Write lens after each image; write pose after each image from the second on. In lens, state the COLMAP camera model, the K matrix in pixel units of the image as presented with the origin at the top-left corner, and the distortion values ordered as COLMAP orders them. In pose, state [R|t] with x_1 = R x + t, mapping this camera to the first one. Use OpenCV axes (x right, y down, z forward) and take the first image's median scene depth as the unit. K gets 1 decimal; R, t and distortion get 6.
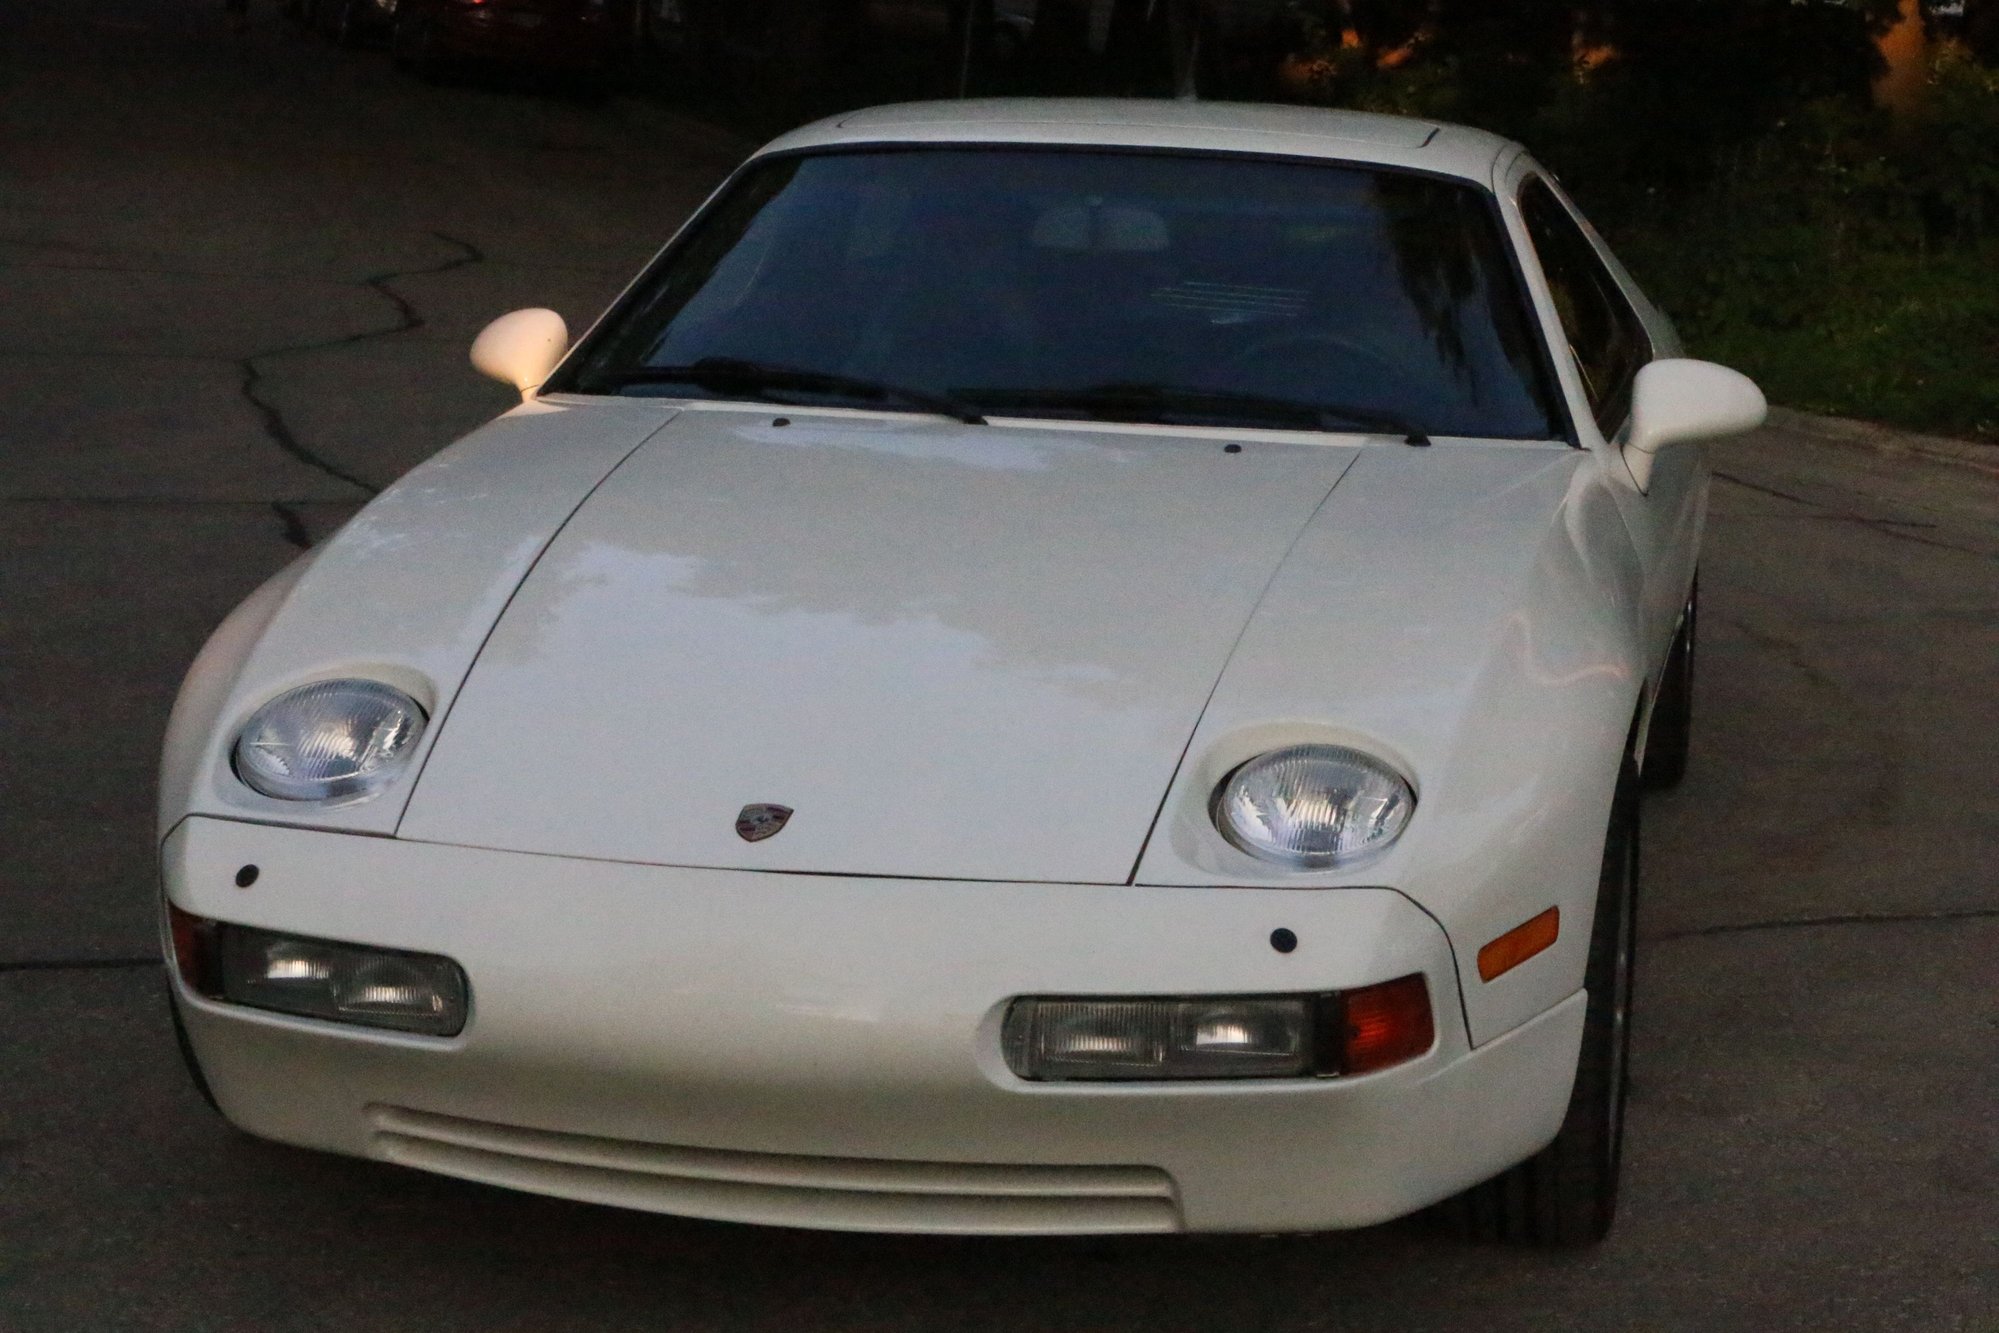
lens RADIAL K [[4238.8, 0, 1007.4], [0, 4238.8, 661.7], [0, 0, 1]] dist [0.322441, 0.000000]
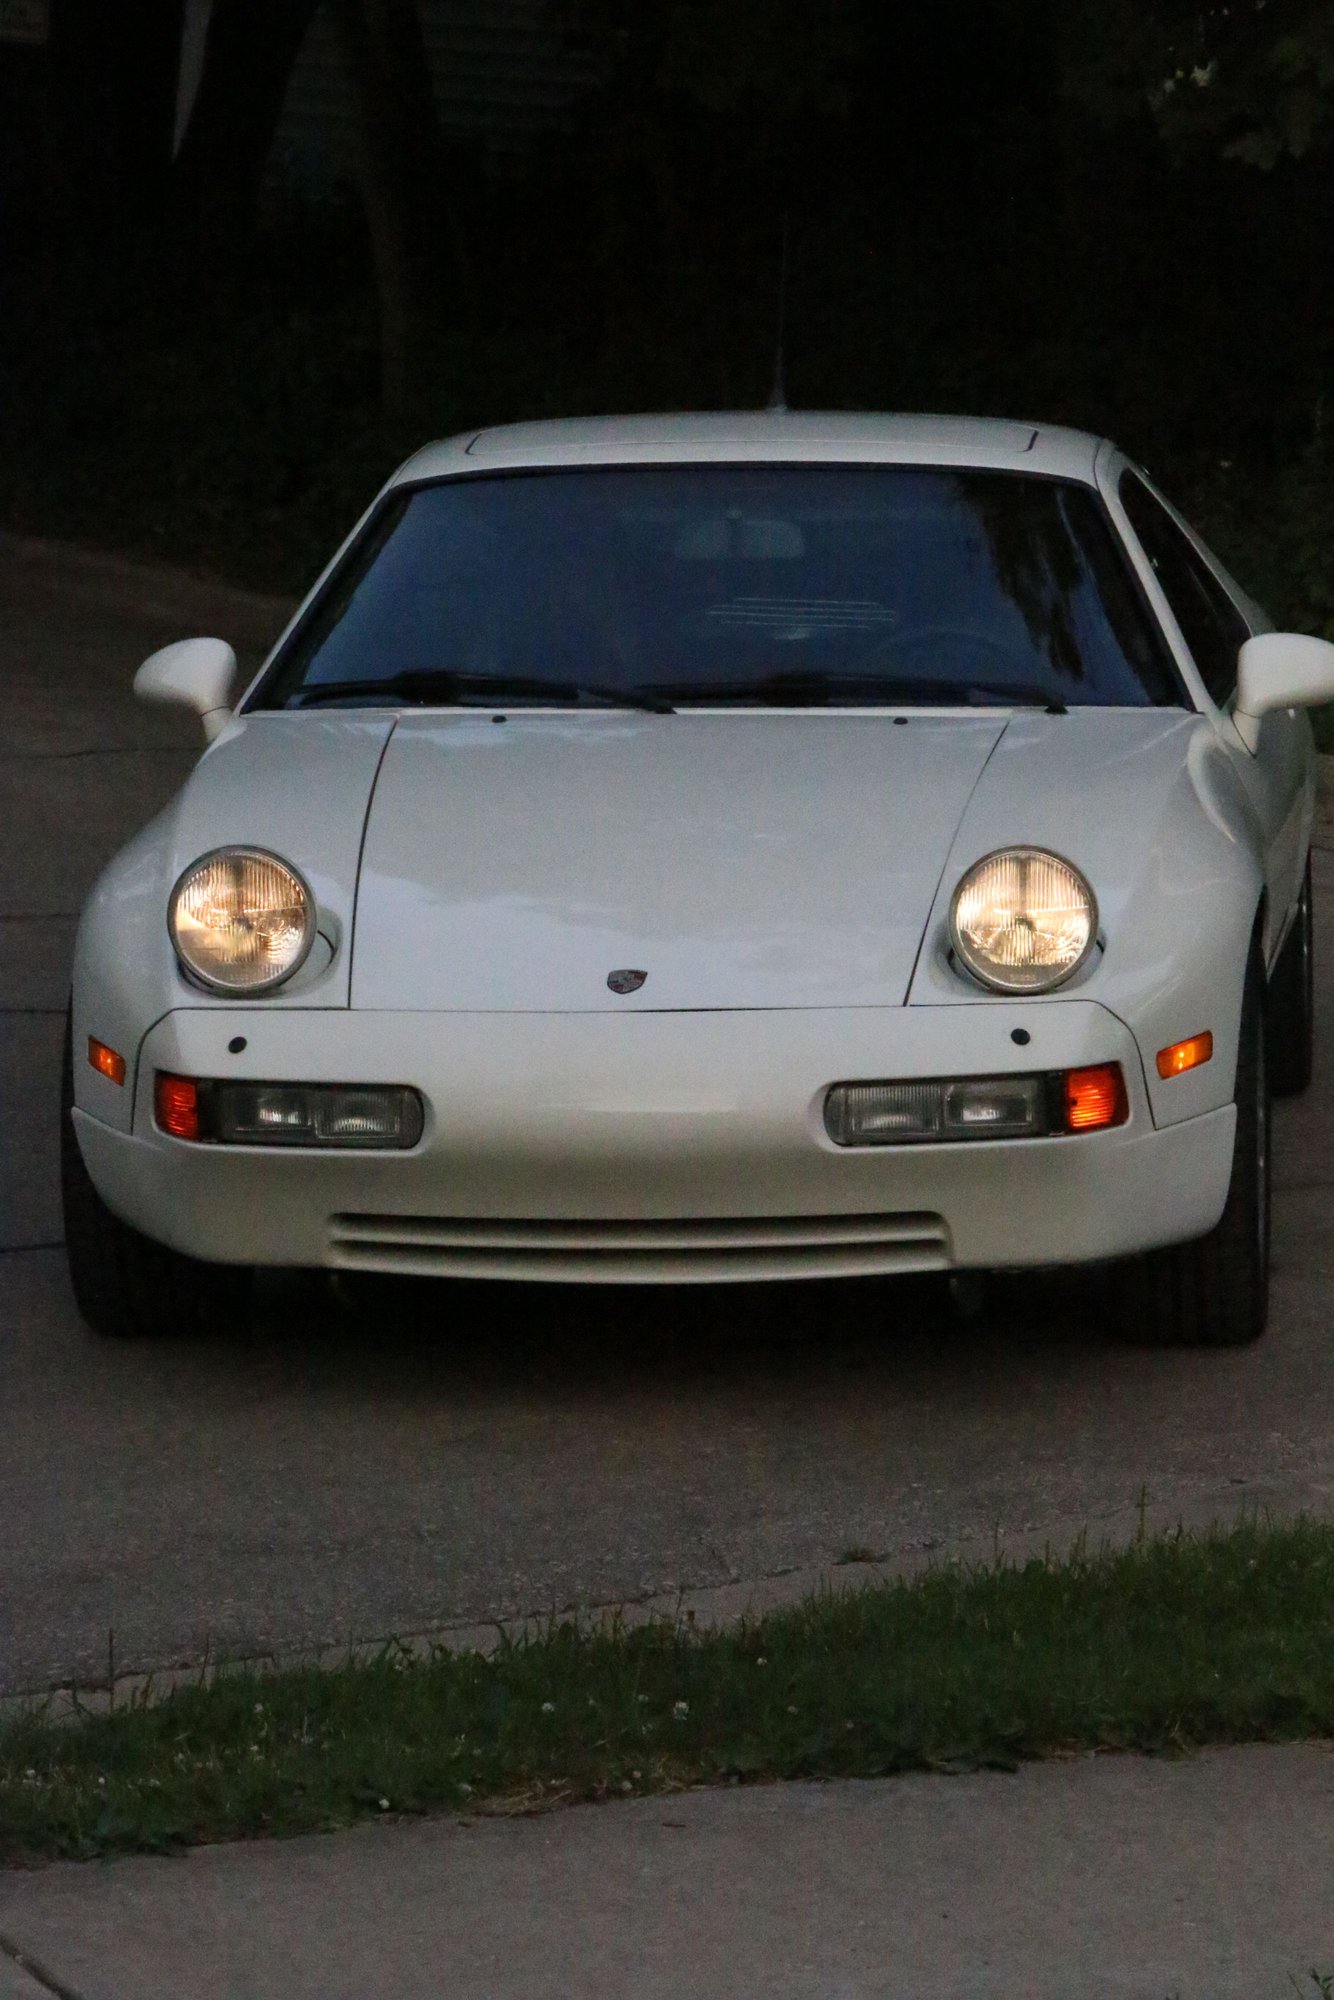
lens RADIAL K [[10891.0, 0, 671.4], [0, 10891.0, 996.9], [0, 0, 1]] dist [2.788174, 0.000000]
pose [[0.993657, -0.048097, 0.101647, -0.307344], [0.054569, 0.996591, -0.061878, 0.200216], [-0.098325, 0.067033, 0.992894, -1.894308]]
